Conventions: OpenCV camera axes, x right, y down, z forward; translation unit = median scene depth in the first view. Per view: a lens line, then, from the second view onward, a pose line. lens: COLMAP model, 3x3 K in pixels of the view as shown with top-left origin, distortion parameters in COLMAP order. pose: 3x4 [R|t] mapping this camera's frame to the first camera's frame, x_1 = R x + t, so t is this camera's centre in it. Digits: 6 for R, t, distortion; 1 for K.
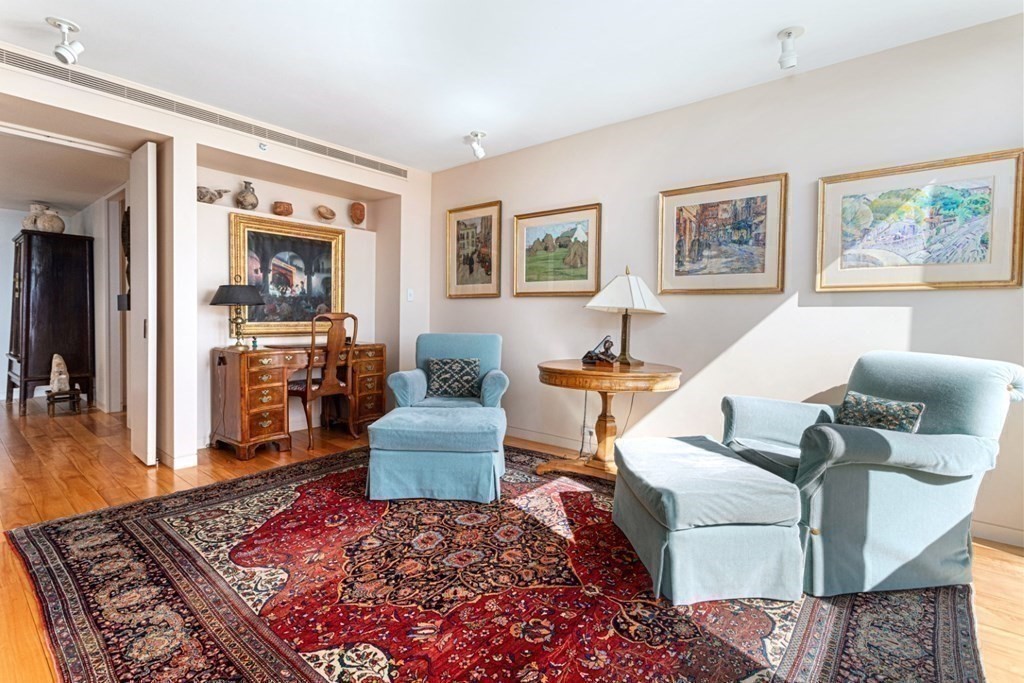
lens RADIAL K [[482.1, 0, 516.7], [0, 482.1, 330.6], [0, 0, 1]] dist [0.005269, -0.000279]
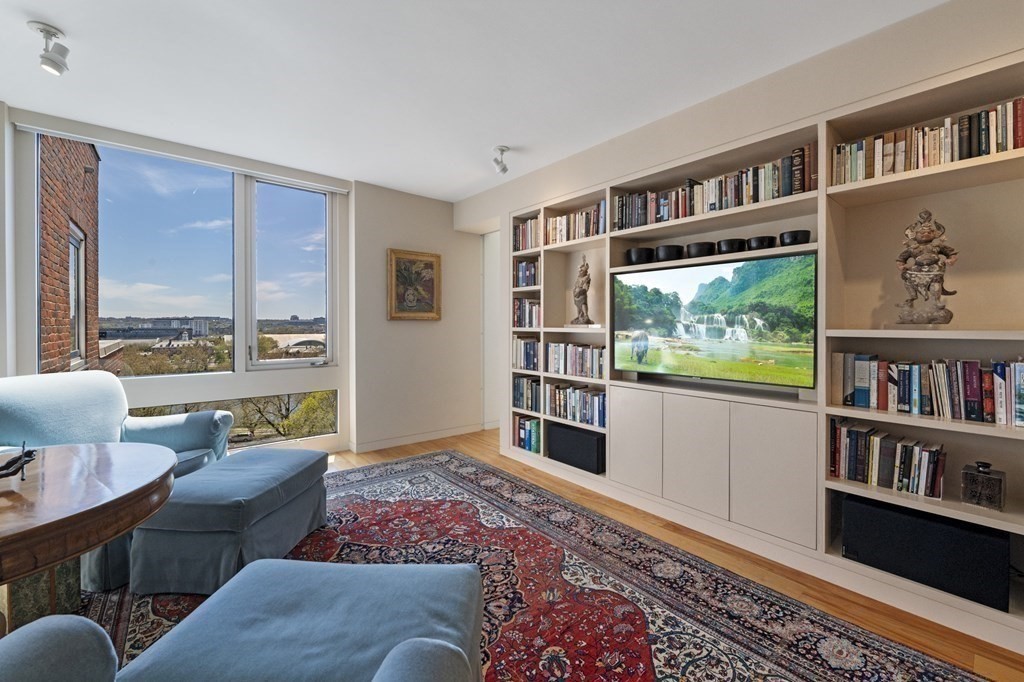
lens RADIAL K [[414.3, 0, 515.3], [0, 414.3, 330.7], [0, 0, 1]] dist [-0.007179, -0.000088]
pose [[-0.984384, -0.020581, 0.174827, -0.481201], [-0.012450, 0.998795, 0.047480, -0.125386], [-0.175593, 0.044562, -0.983454, 1.826086]]
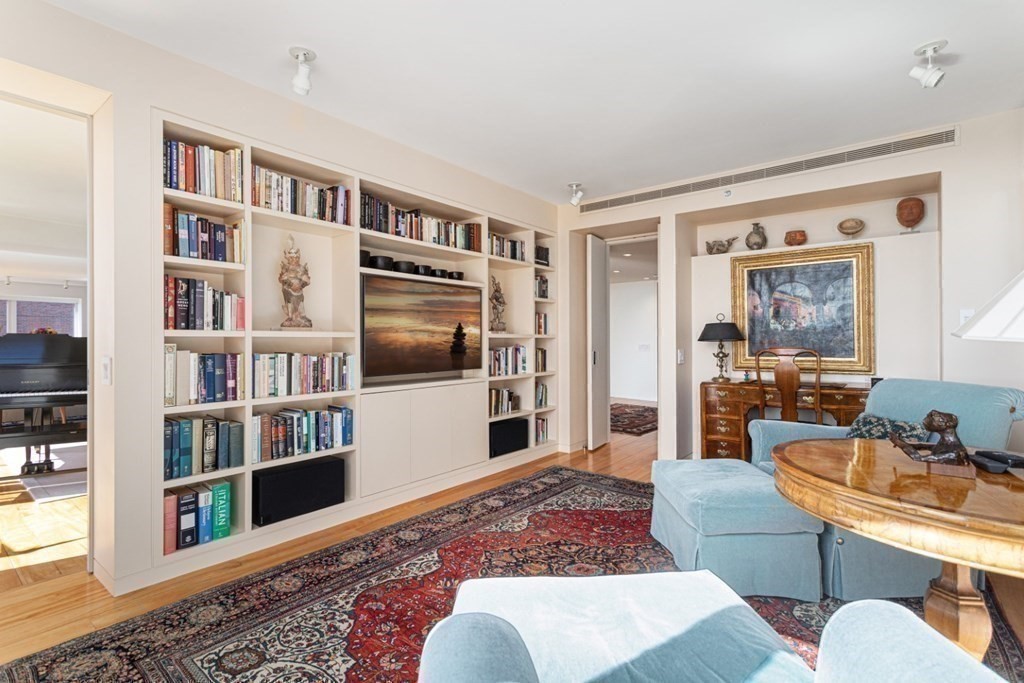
lens RADIAL K [[482.1, 0, 509.6], [0, 482.1, 338.9], [0, 0, 1]] dist [0.005269, -0.000279]
pose [[0.009760, -0.019754, -0.999757, 0.910375], [-0.029260, 0.999371, -0.020032, -0.036322], [0.999524, 0.029448, 0.009176, 0.869943]]
